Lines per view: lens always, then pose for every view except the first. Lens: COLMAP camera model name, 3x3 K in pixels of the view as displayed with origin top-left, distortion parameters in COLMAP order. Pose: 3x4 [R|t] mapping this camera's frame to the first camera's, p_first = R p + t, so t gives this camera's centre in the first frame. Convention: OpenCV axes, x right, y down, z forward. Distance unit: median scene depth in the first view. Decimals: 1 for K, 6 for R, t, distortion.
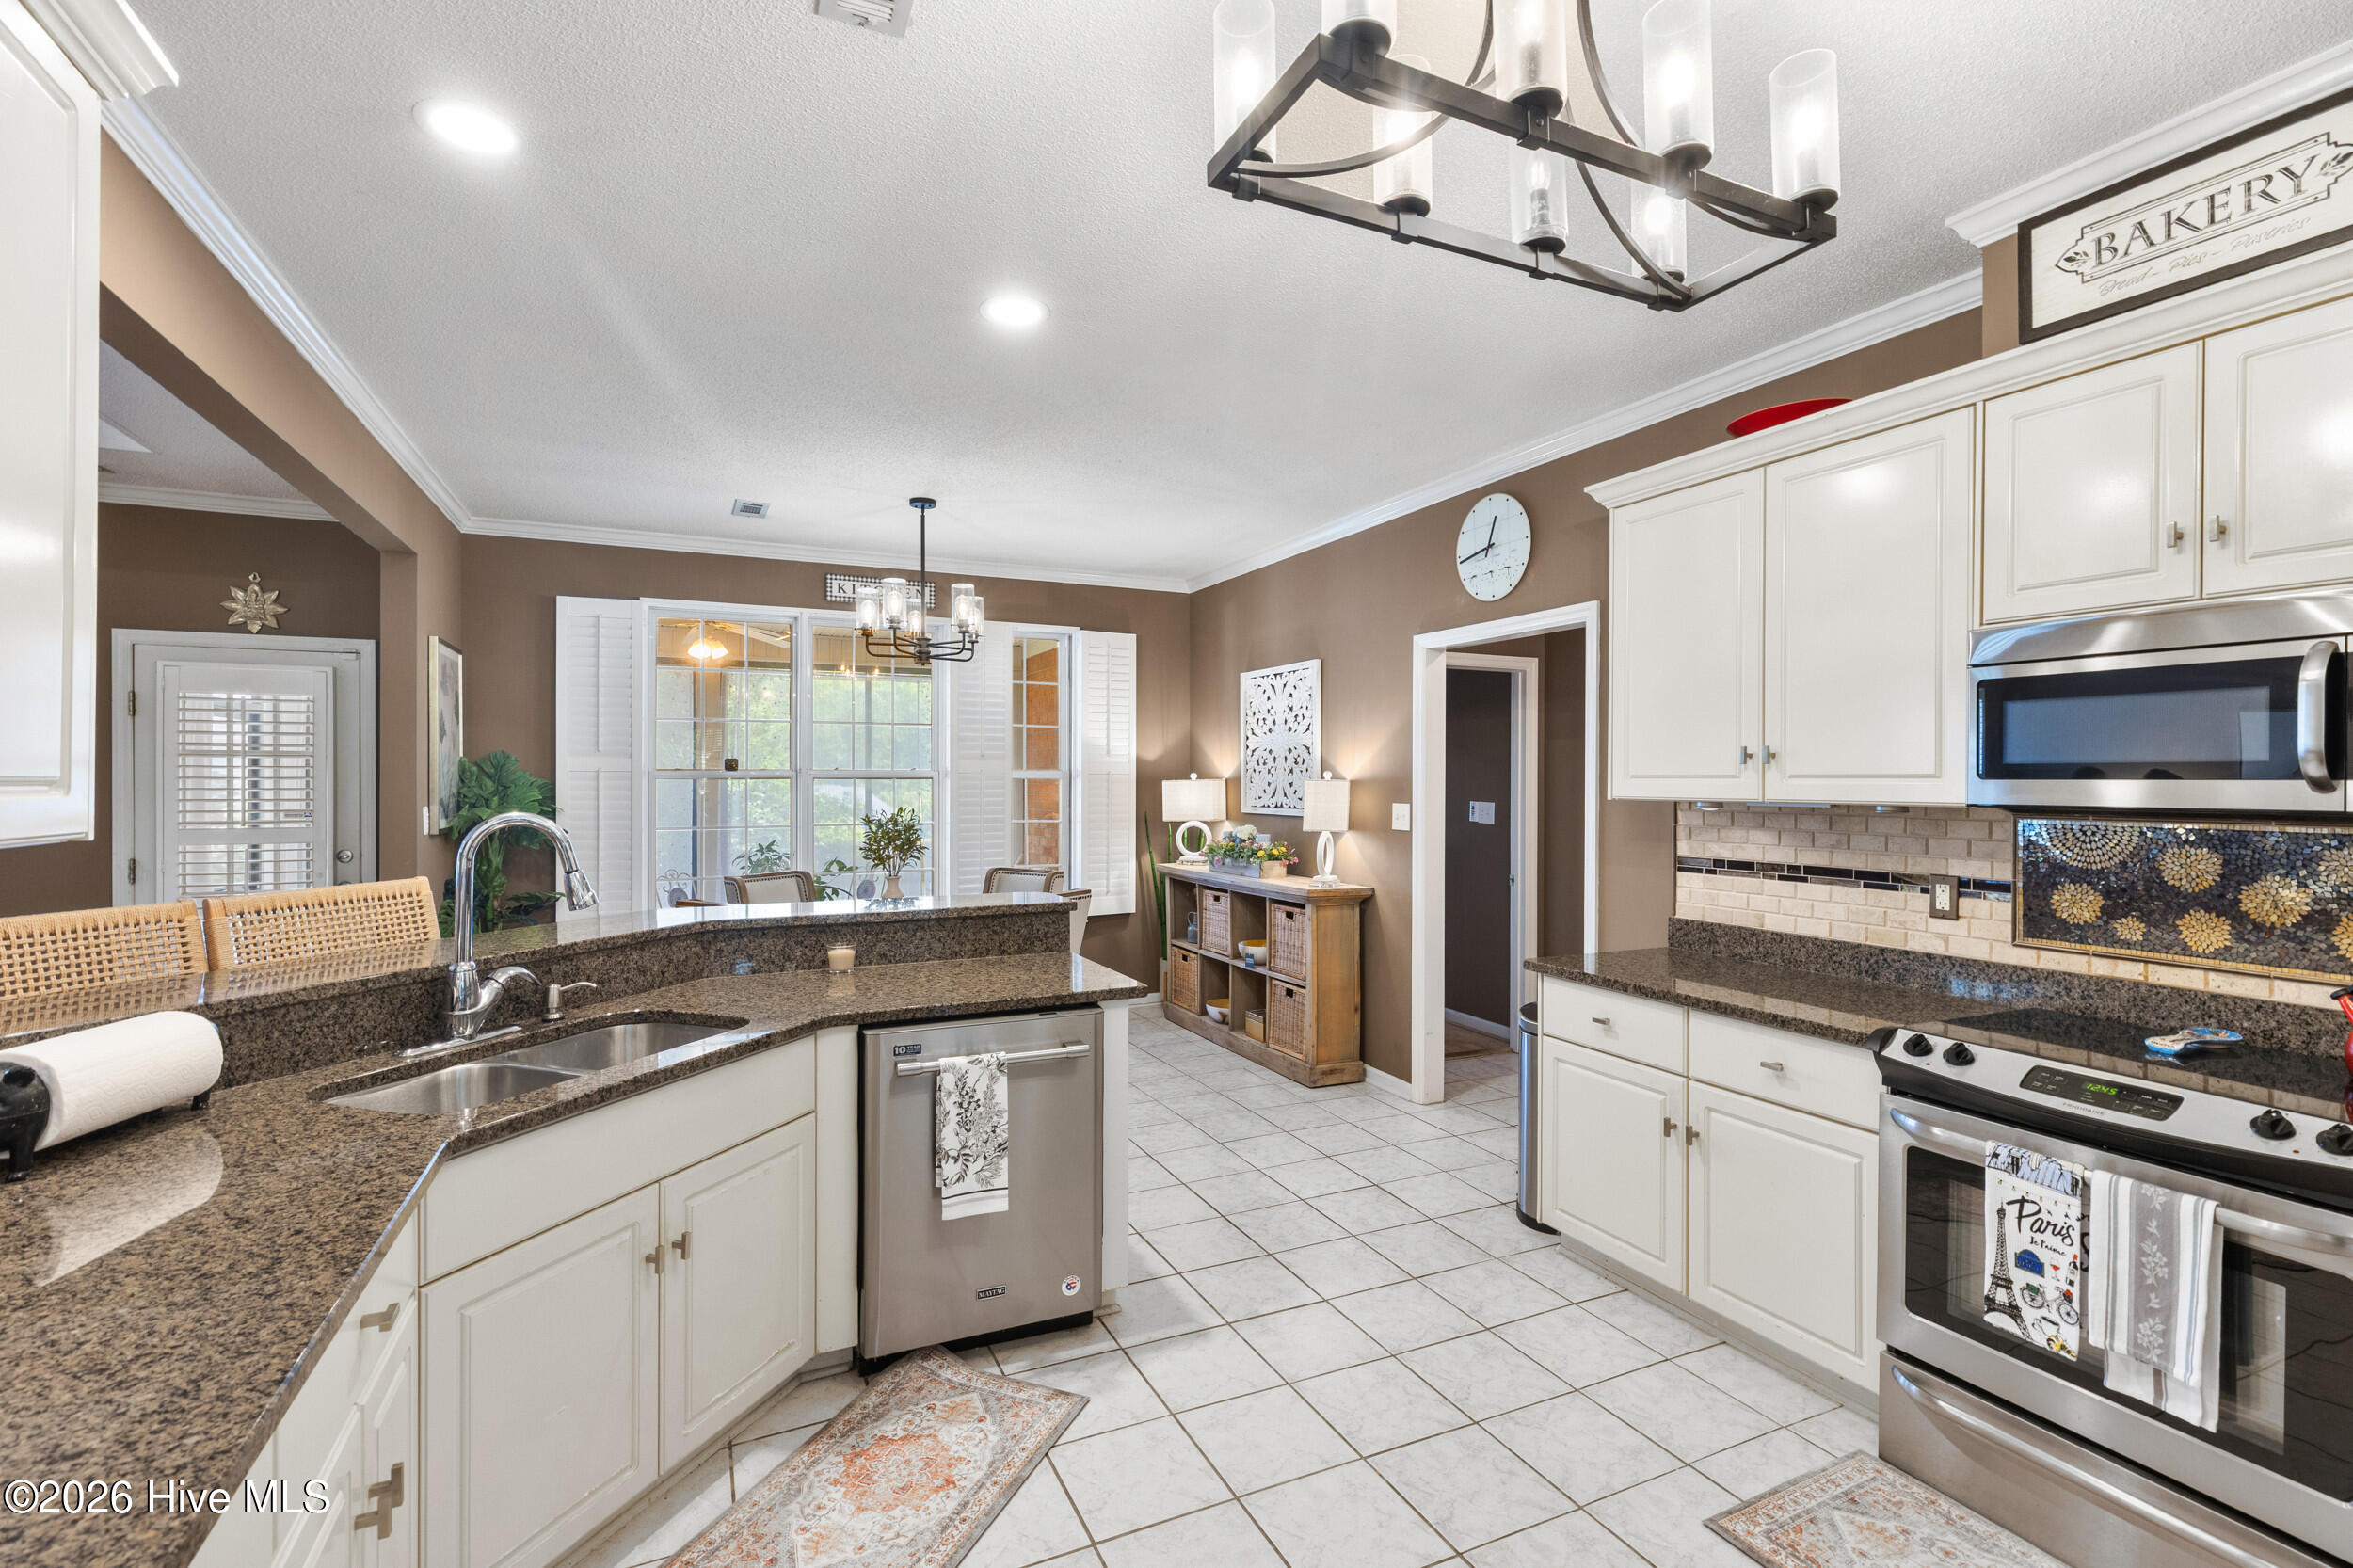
lens RADIAL K [[1052.1, 0, 1176.2], [0, 1052.1, 776.1], [0, 0, 1]] dist [0.003478, 0.000859]
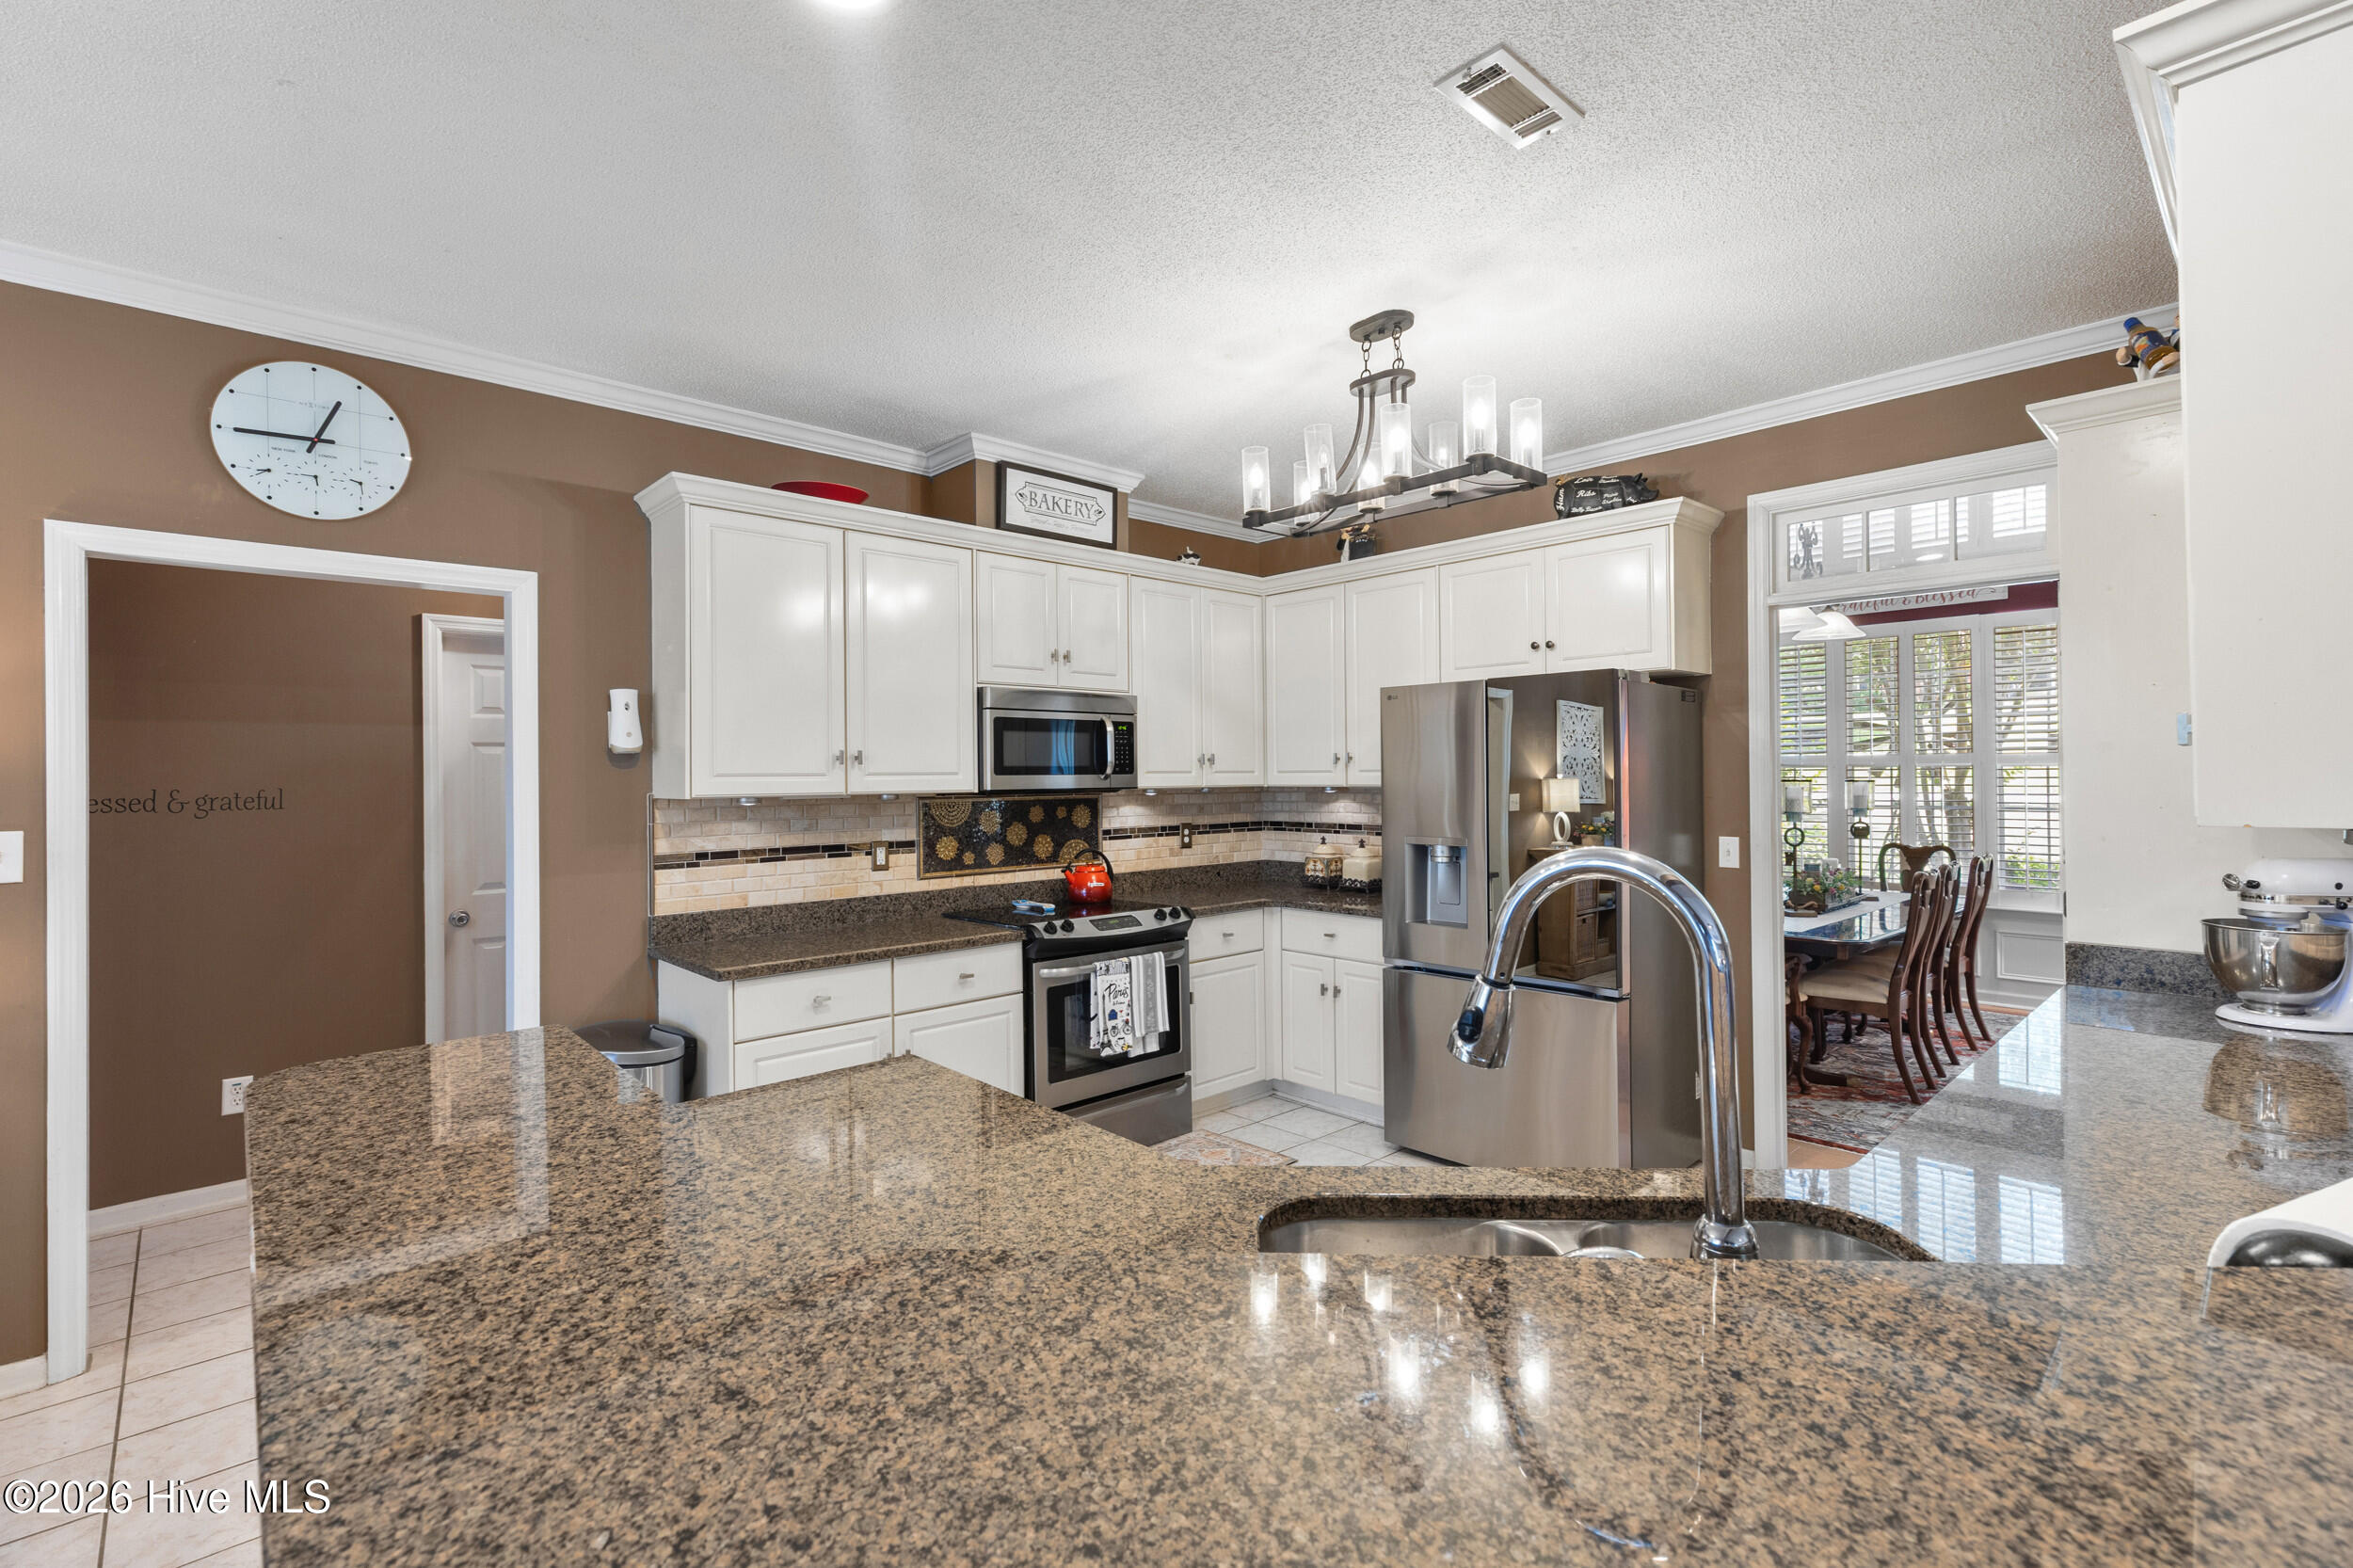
lens RADIAL K [[1048.6, 0, 1173.3], [0, 1048.6, 769.4], [0, 0, 1]] dist [0.003835, 0.000127]
pose [[-0.303318, 0.005710, 0.952872, -0.462132], [0.005809, 0.999975, -0.004143, 0.001051], [-0.952872, 0.004279, -0.303343, 0.611346]]
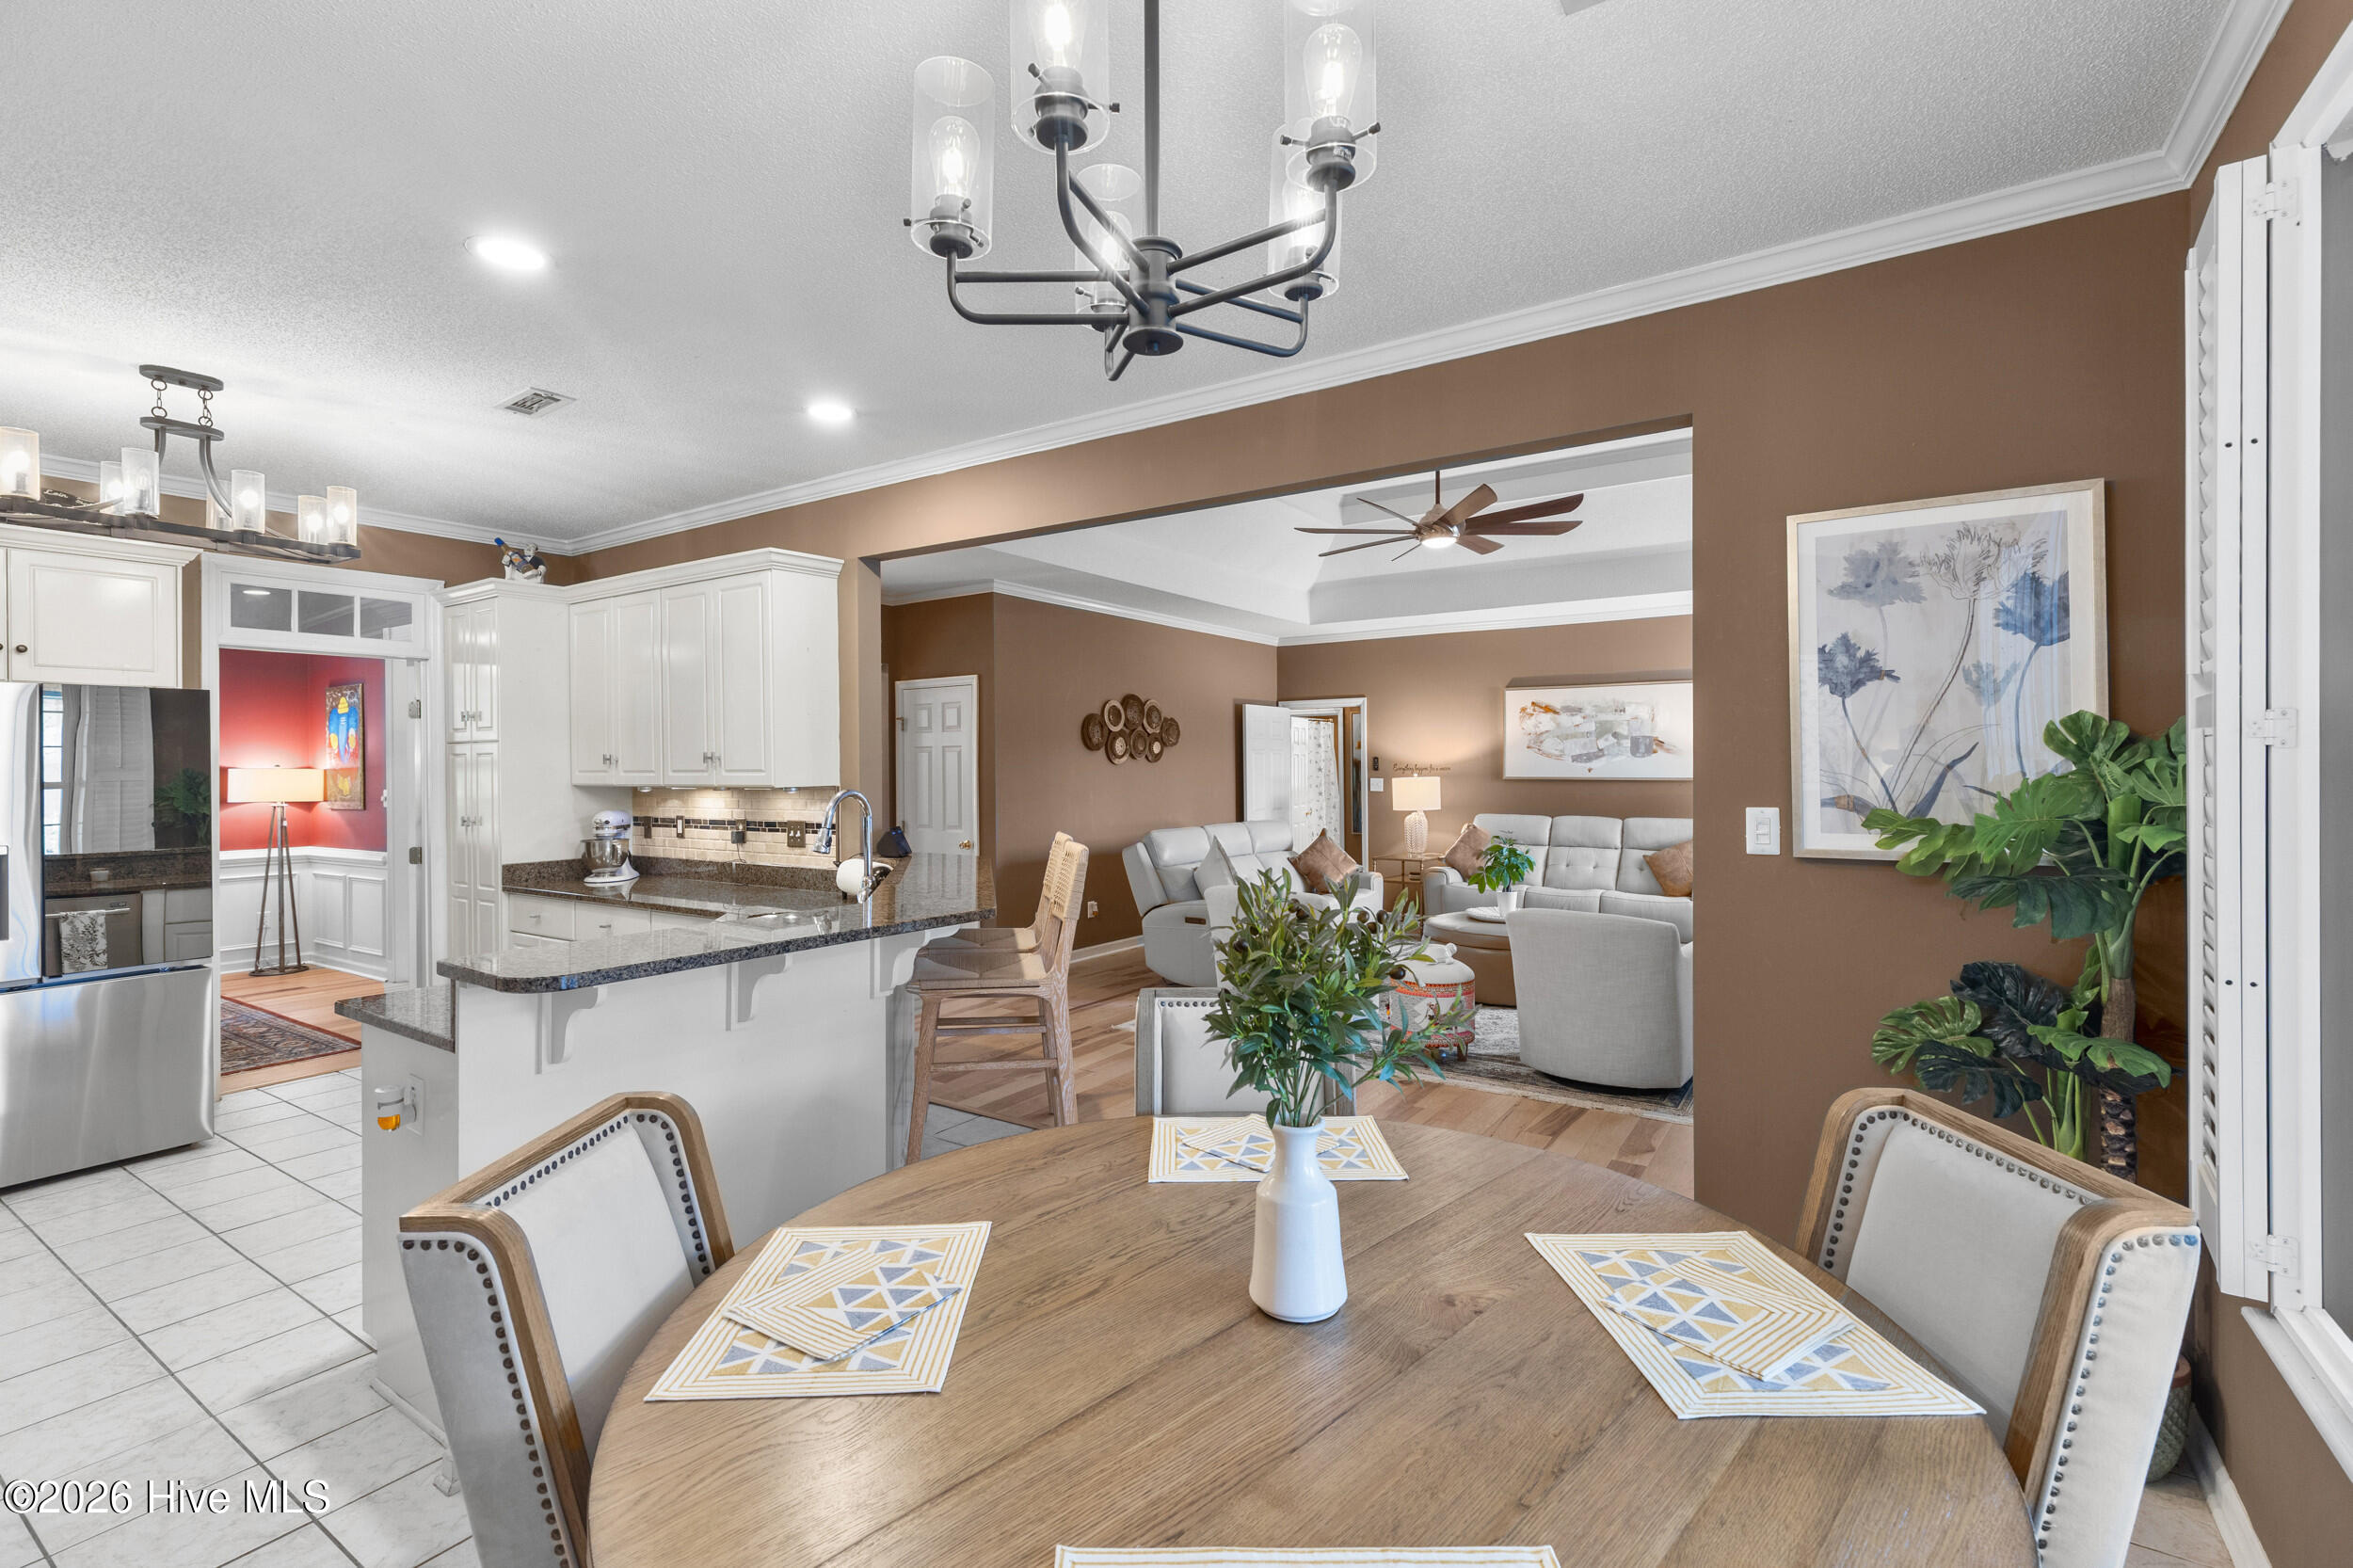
lens RADIAL K [[1053.8, 0, 1180.0], [0, 1053.8, 763.4], [0, 0, 1]] dist [0.002359, 0.000115]
pose [[-0.856467, 0.004785, -0.516179, -0.108056], [0.009268, 0.999938, -0.006108, 0.004319], [0.516118, -0.010015, -0.856459, 1.258688]]
